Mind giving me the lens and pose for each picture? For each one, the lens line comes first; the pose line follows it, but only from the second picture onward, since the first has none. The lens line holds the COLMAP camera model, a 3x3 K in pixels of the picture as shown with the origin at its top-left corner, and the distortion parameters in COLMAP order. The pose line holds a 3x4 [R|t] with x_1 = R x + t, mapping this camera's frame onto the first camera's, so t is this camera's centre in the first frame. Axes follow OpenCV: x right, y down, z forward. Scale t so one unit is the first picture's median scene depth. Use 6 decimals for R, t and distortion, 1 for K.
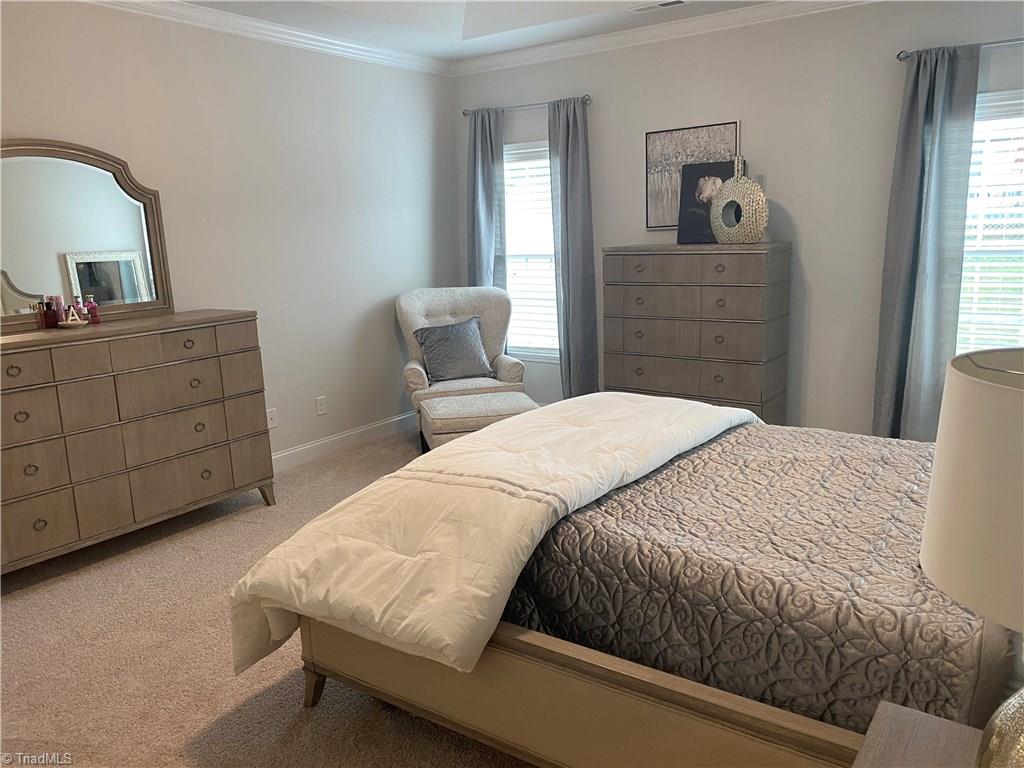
lens RADIAL K [[772.4, 0, 512.4], [0, 772.4, 373.9], [0, 0, 1]] dist [0.094152, -0.181986]
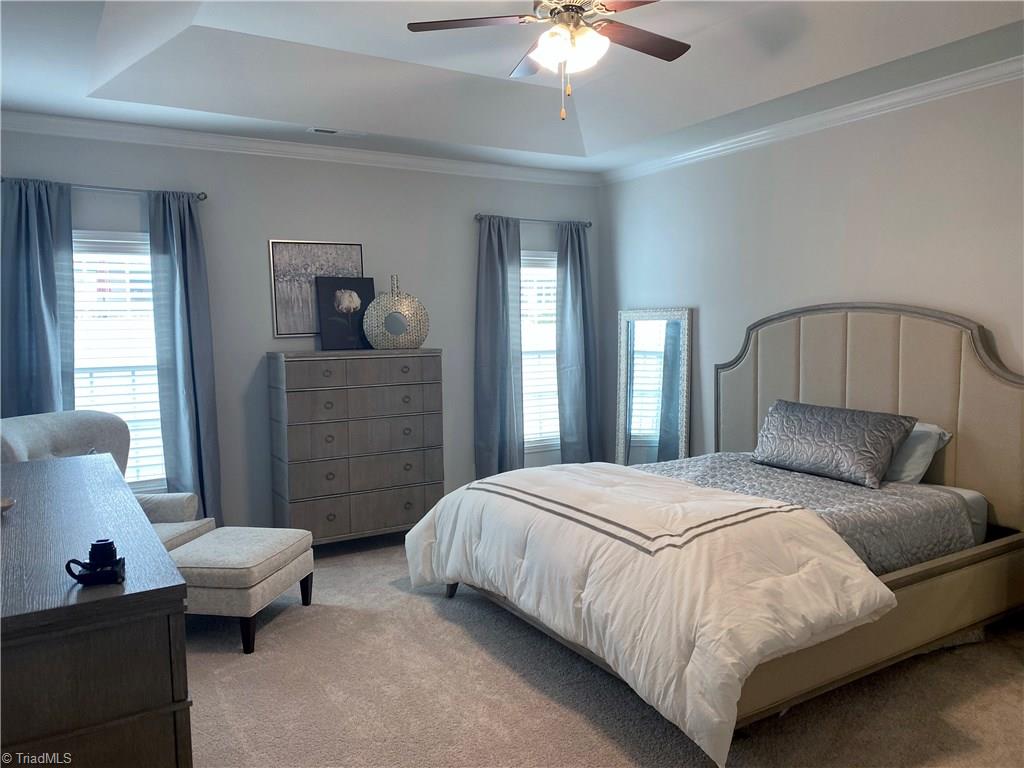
lens RADIAL K [[772.4, 0, 512.4], [0, 772.4, 373.9], [0, 0, 1]] dist [0.094152, -0.181986]
pose [[0.396234, -0.035686, 0.917456, -0.629574], [0.176201, 0.983627, -0.037839, -0.051451], [-0.901084, 0.176650, 0.396034, 0.360429]]
